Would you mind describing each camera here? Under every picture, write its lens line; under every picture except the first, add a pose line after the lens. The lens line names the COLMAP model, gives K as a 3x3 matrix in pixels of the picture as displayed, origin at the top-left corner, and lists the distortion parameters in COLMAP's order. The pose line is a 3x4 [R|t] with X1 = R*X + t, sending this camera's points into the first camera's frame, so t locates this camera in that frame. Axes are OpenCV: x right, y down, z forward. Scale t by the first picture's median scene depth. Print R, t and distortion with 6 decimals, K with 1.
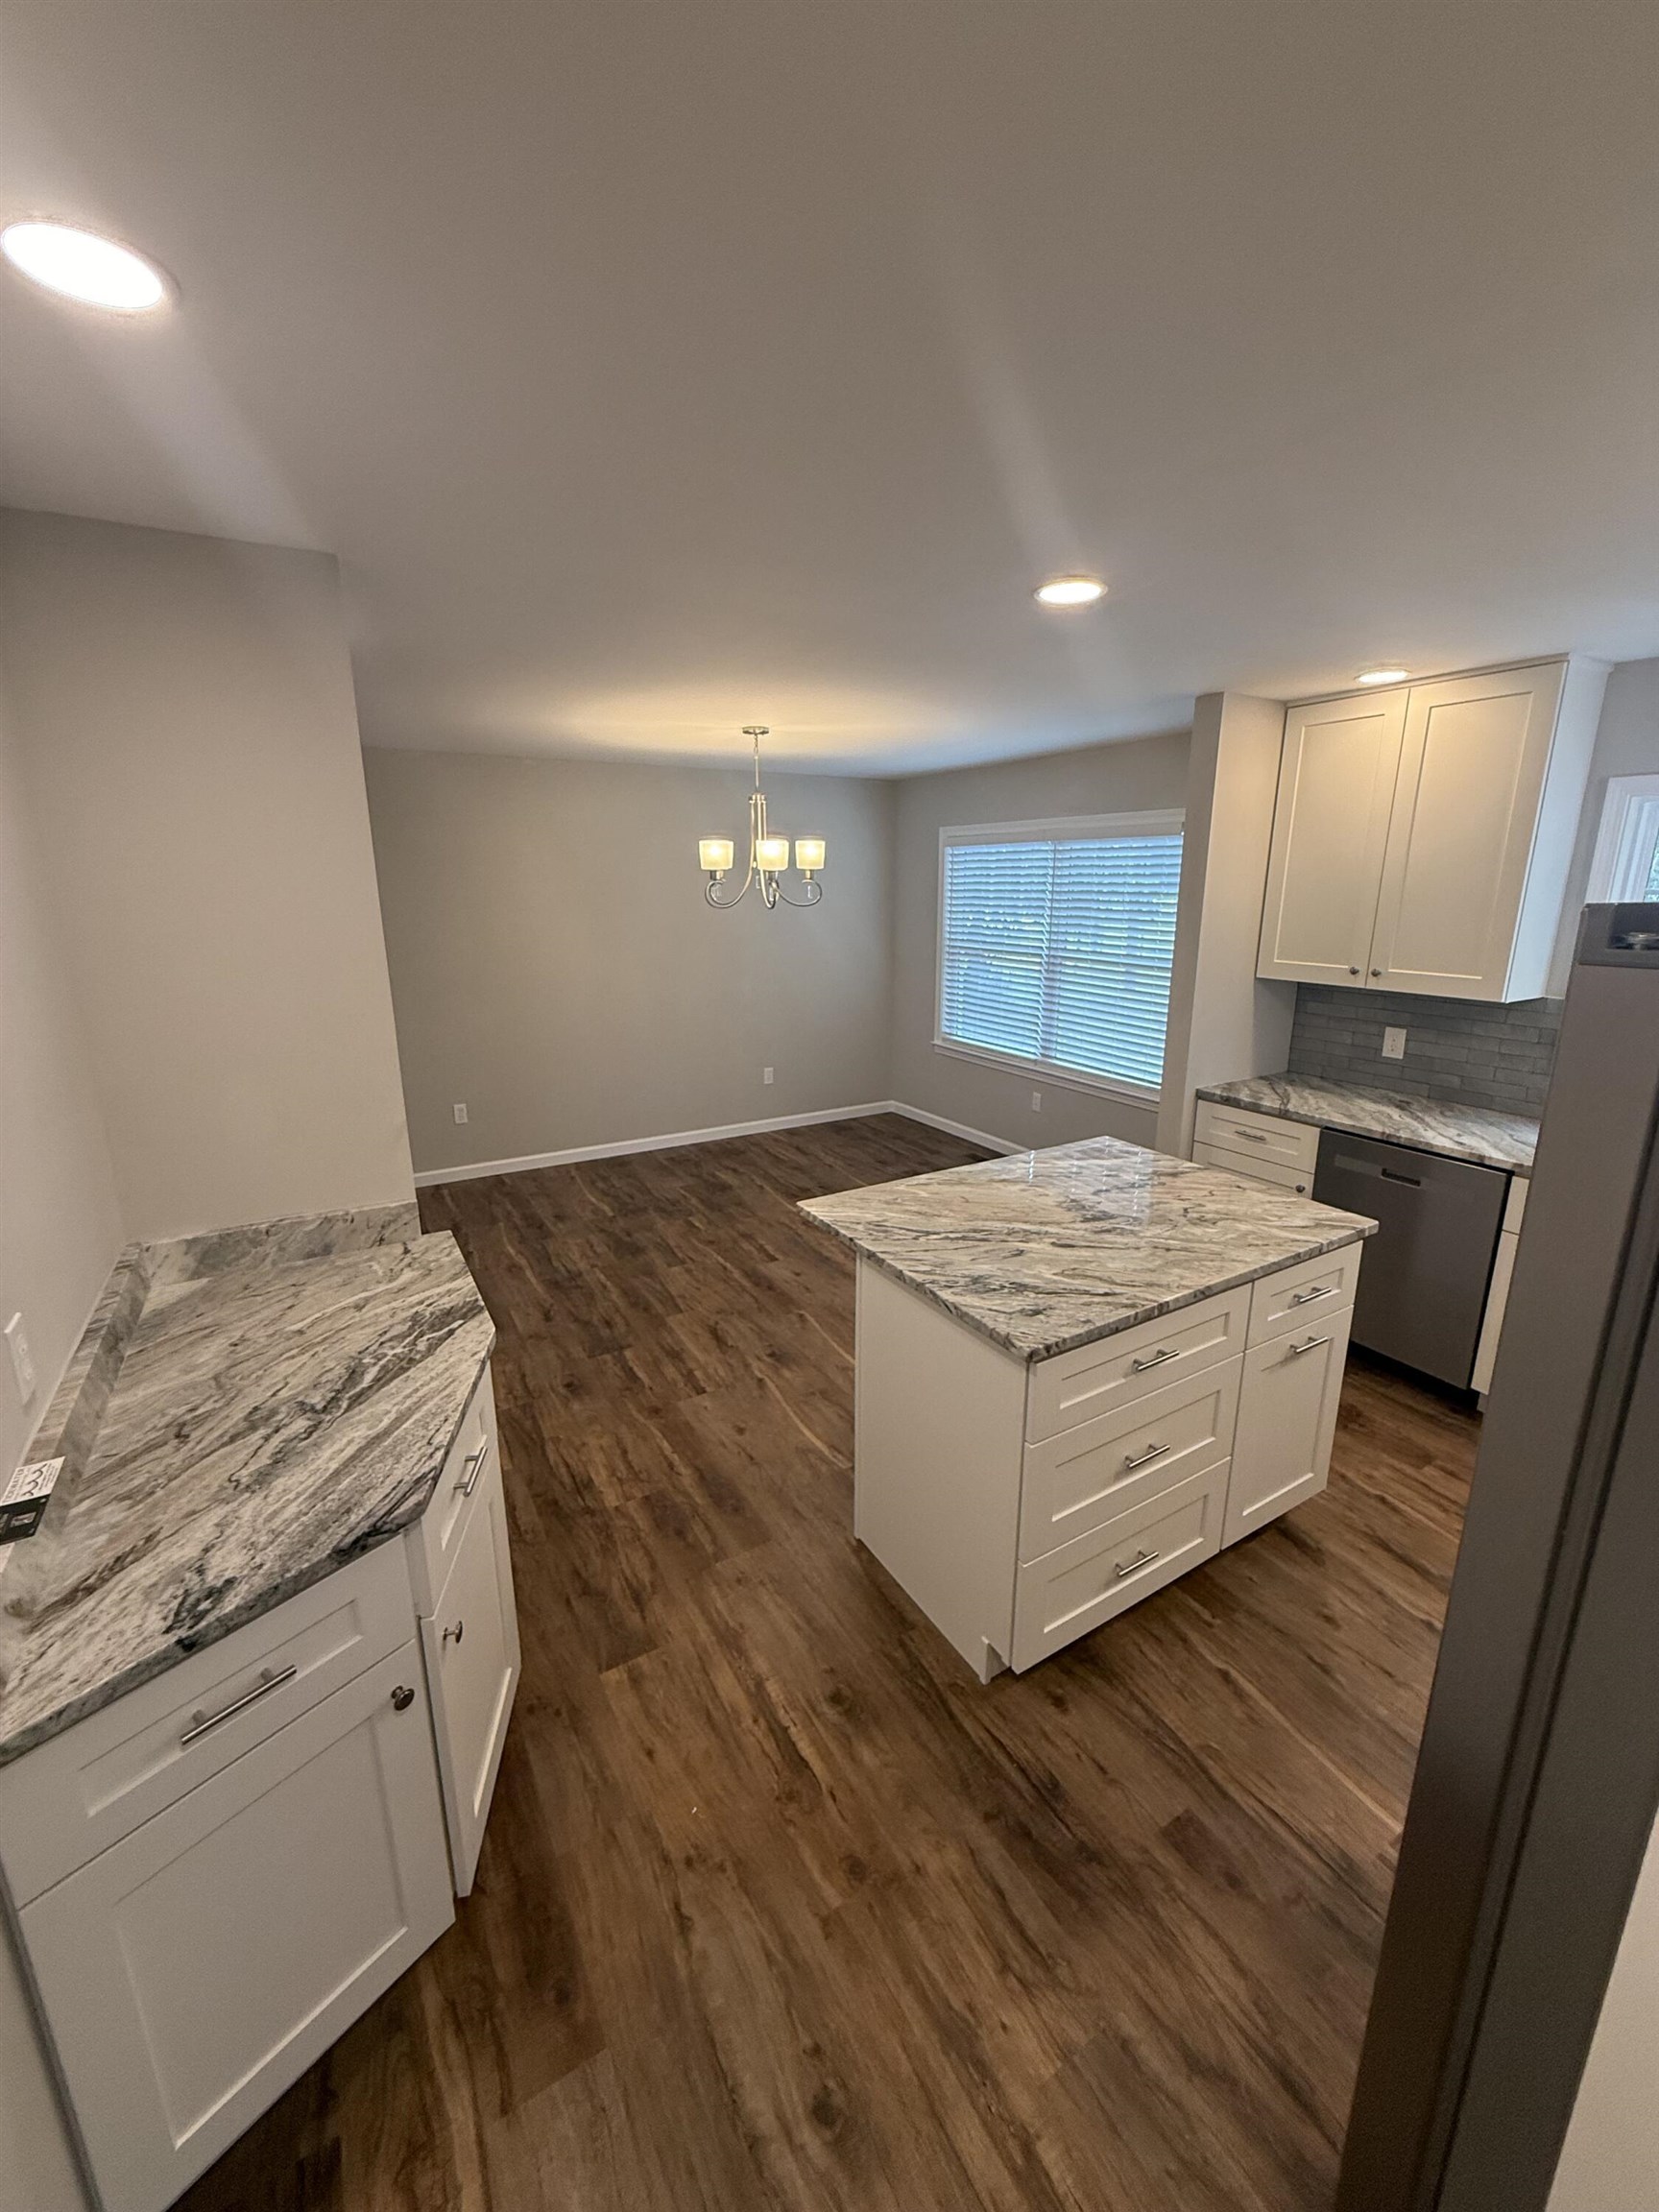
lens RADIAL K [[879.6, 0, 830.4], [0, 879.6, 1097.7], [0, 0, 1]] dist [-0.001263, -0.000421]
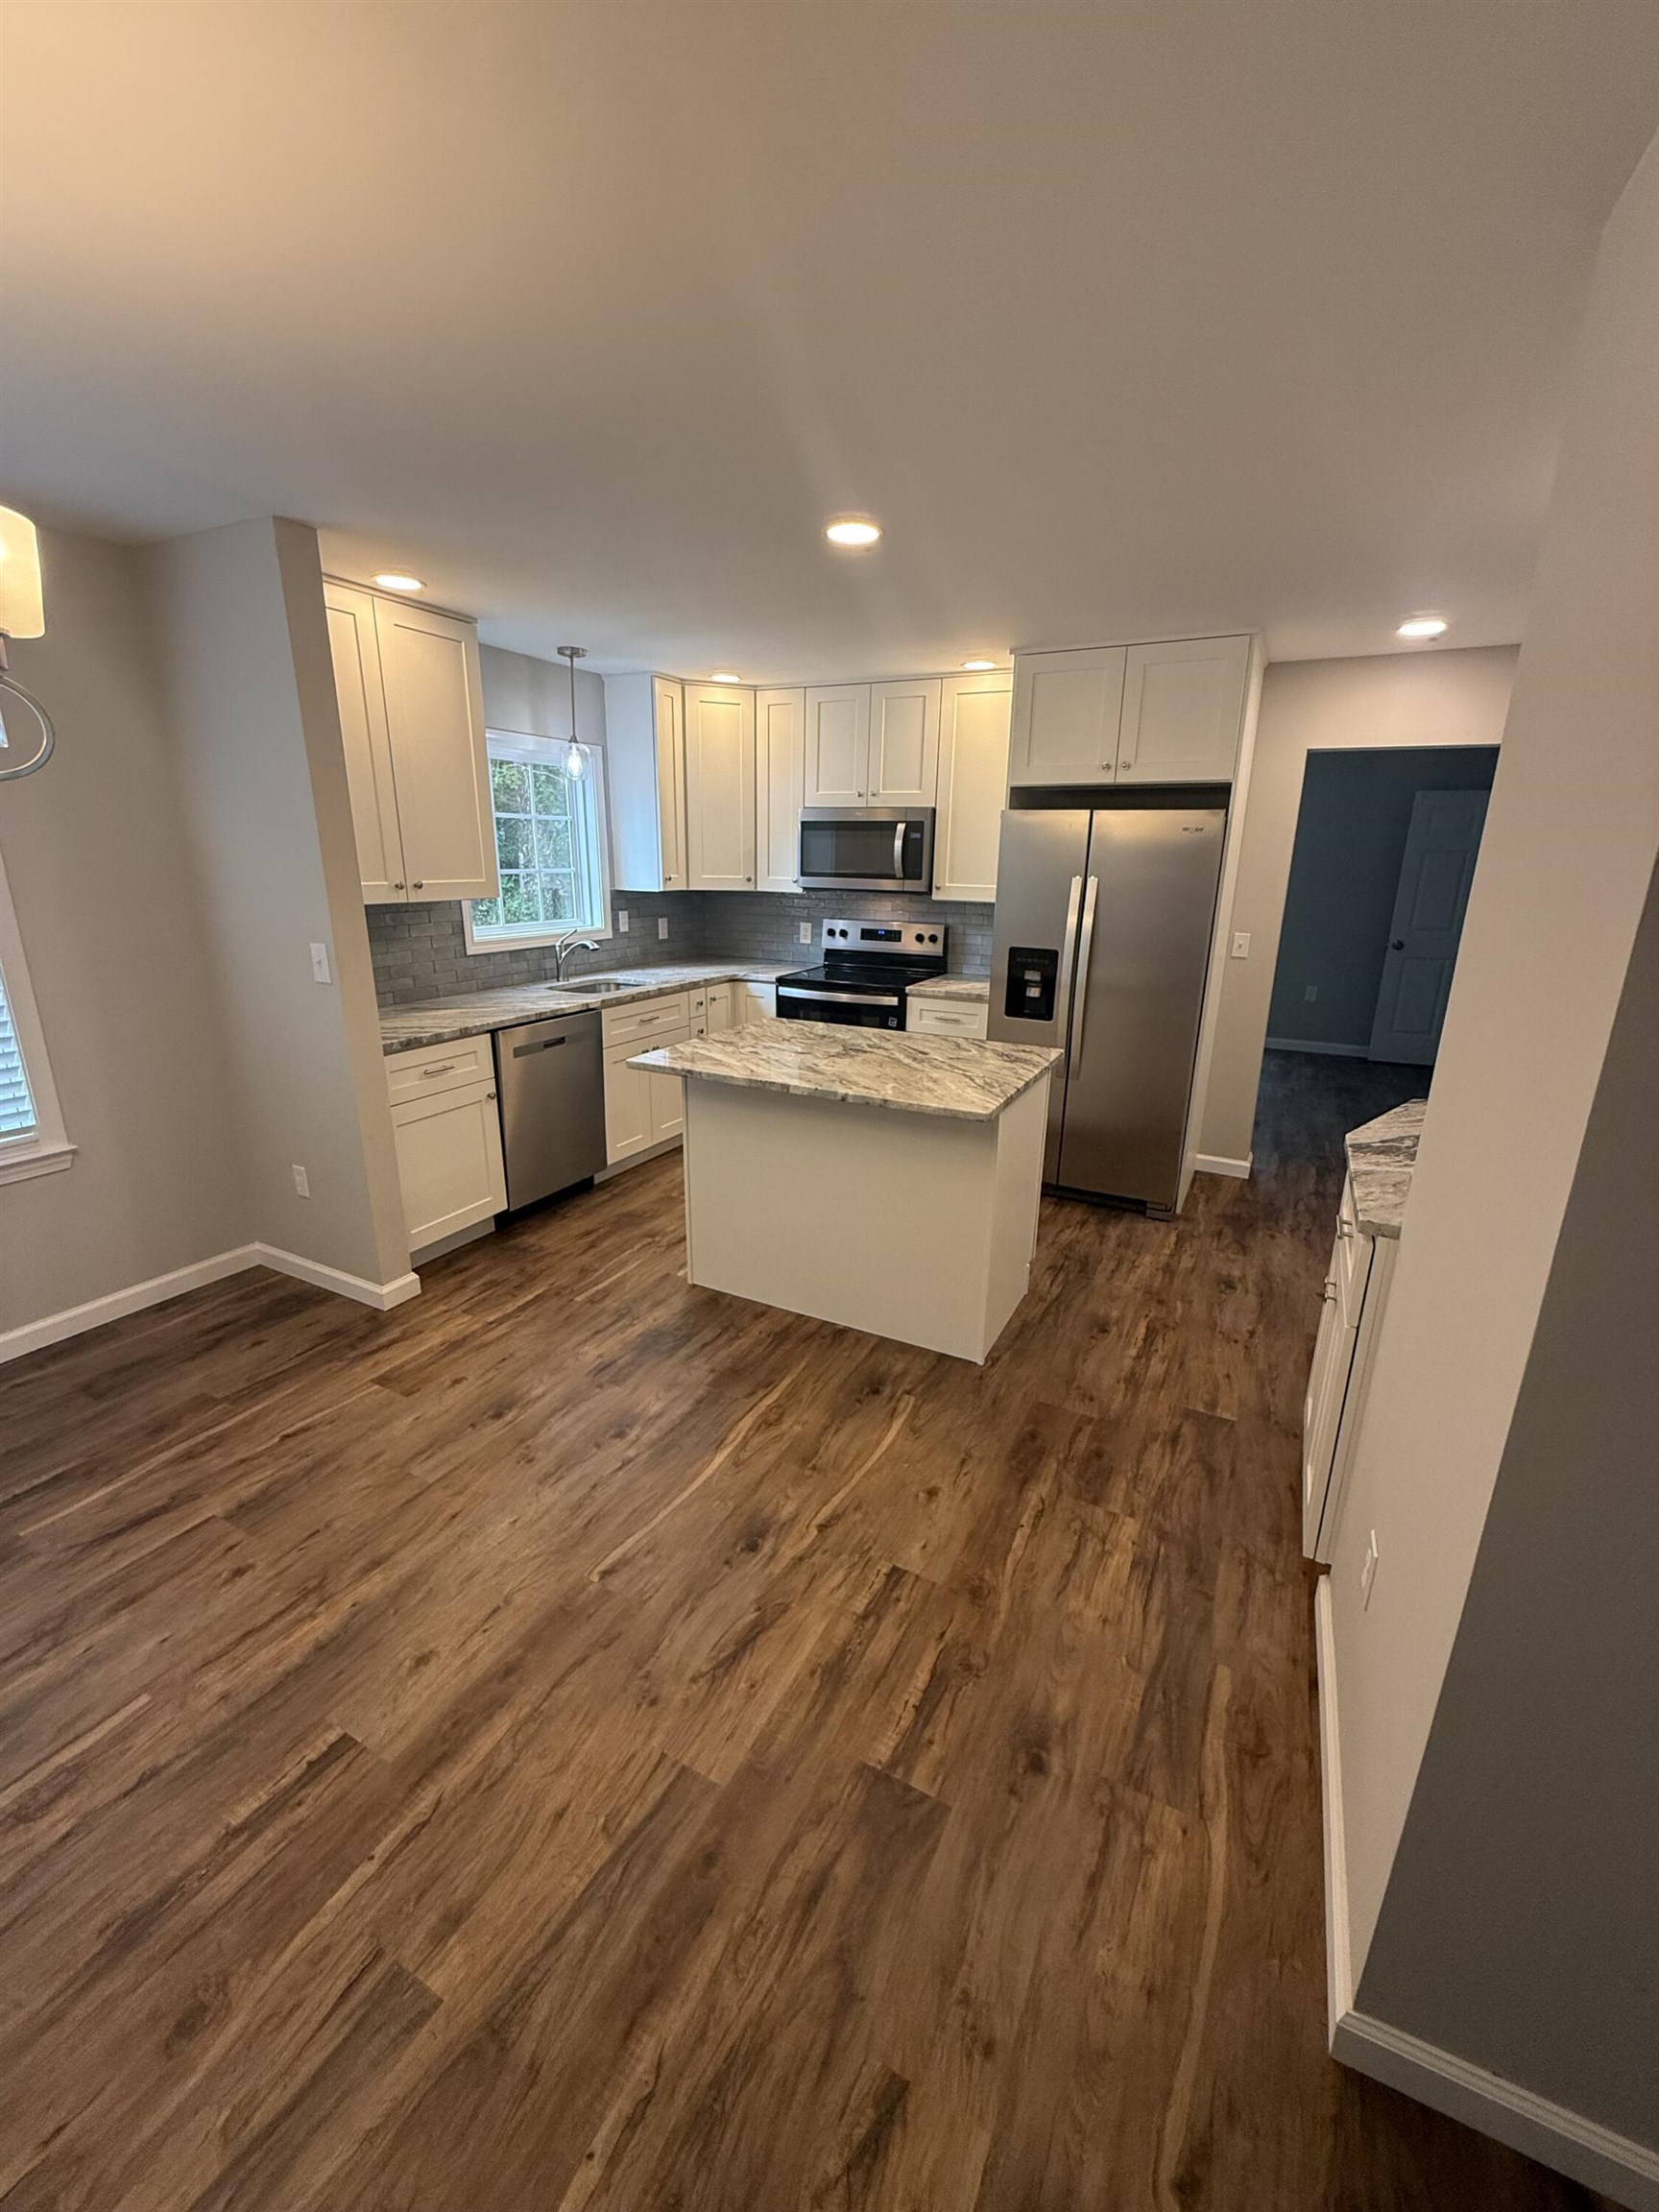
lens RADIAL K [[879.6, 0, 830.4], [0, 879.6, 1097.7], [0, 0, 1]] dist [-0.001263, -0.000421]
pose [[-0.530351, -0.233399, 0.815017, -0.796156], [0.191859, 0.903372, 0.383548, -0.327379], [-0.825784, 0.359783, -0.434324, 1.695097]]
